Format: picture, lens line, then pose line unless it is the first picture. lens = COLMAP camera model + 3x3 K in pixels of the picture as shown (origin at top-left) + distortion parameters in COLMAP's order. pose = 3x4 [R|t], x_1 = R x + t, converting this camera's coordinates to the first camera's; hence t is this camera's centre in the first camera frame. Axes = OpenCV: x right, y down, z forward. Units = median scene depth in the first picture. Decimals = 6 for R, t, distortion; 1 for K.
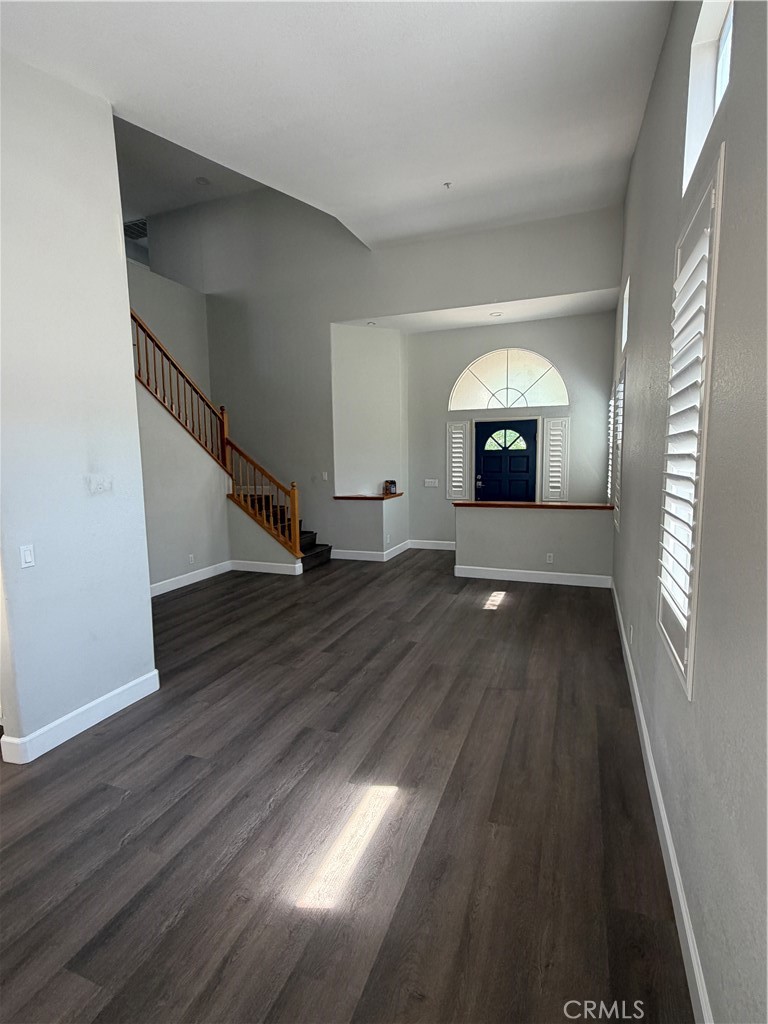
lens RADIAL K [[510.3, 0, 382.3], [0, 510.3, 512.1], [0, 0, 1]] dist [0.003396, -0.000267]
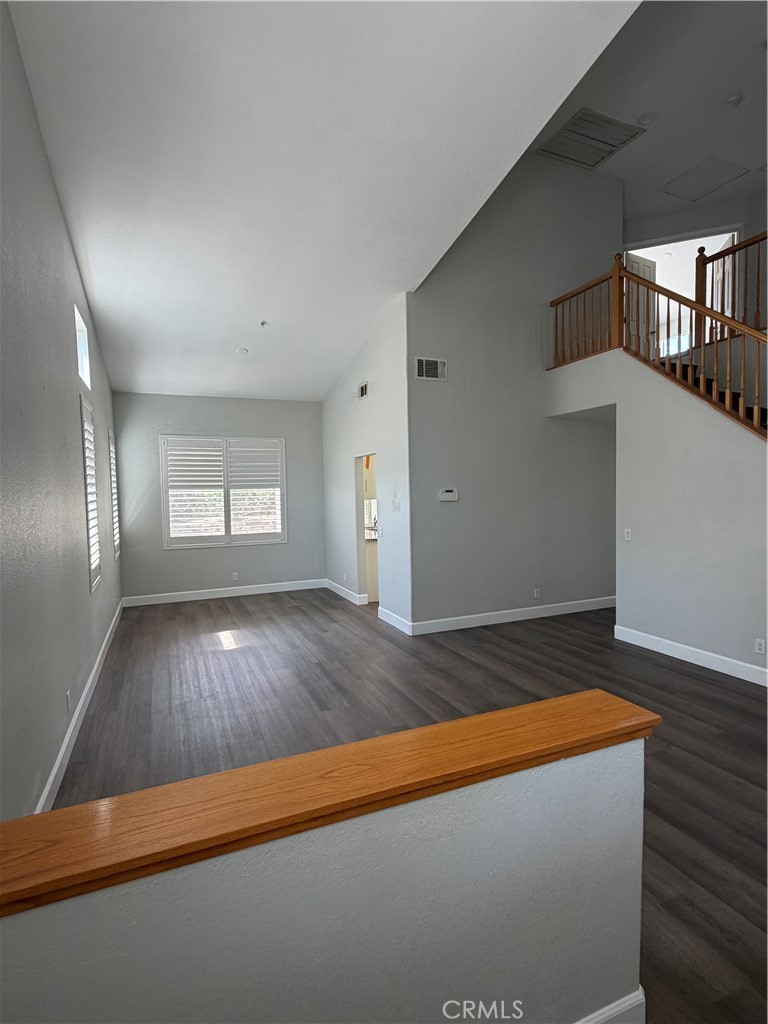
lens RADIAL K [[510.3, 0, 382.3], [0, 510.3, 512.5], [0, 0, 1]] dist [0.003396, -0.000267]
pose [[-0.714025, 0.061898, -0.697378, 0.814031], [-0.048295, 0.989357, 0.137261, -0.283341], [0.698452, 0.131688, -0.703436, 2.309963]]
